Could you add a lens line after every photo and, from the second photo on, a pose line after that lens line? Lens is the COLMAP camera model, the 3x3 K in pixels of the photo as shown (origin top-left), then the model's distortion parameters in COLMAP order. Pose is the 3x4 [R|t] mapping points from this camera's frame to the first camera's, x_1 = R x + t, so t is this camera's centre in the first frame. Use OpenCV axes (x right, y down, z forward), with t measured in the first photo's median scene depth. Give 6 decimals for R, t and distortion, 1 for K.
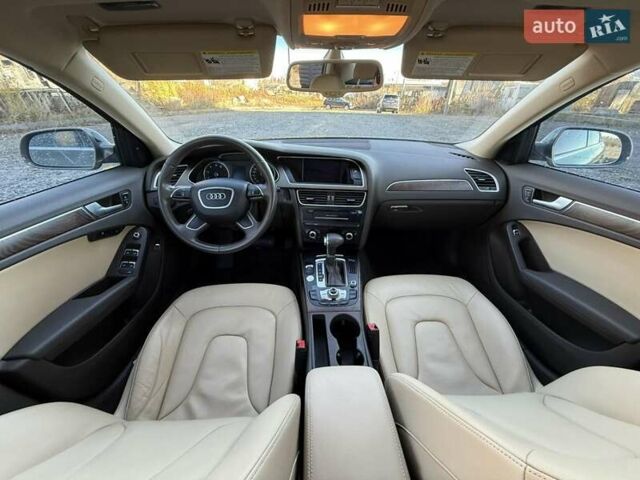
lens RADIAL K [[254.6, 0, 320.0], [0, 254.6, 240.0], [0, 0, 1]] dist [0.000609, 0.000140]
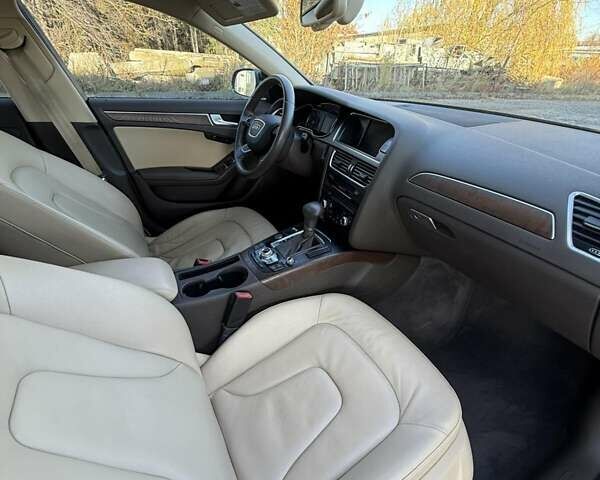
lens RADIAL K [[323.6, 0, 300.0], [0, 323.6, 240.0], [0, 0, 1]] dist [0.004029, 0.001090]
pose [[0.433817, 0.430976, -0.791241, 0.871808], [-0.469155, 0.857785, 0.209996, -0.110444], [0.769218, 0.280115, 0.574316, 0.380233]]
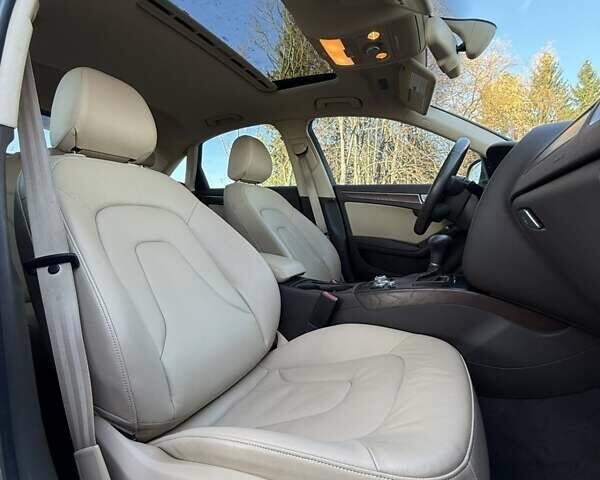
lens RADIAL K [[323.6, 0, 300.0], [0, 323.6, 240.0], [0, 0, 1]] dist [0.004029, 0.001090]
pose [[-0.465053, 0.040441, -0.884359, 1.020571], [-0.450650, 0.849026, 0.275806, -0.078119], [0.761998, 0.526800, -0.376618, 1.013713]]
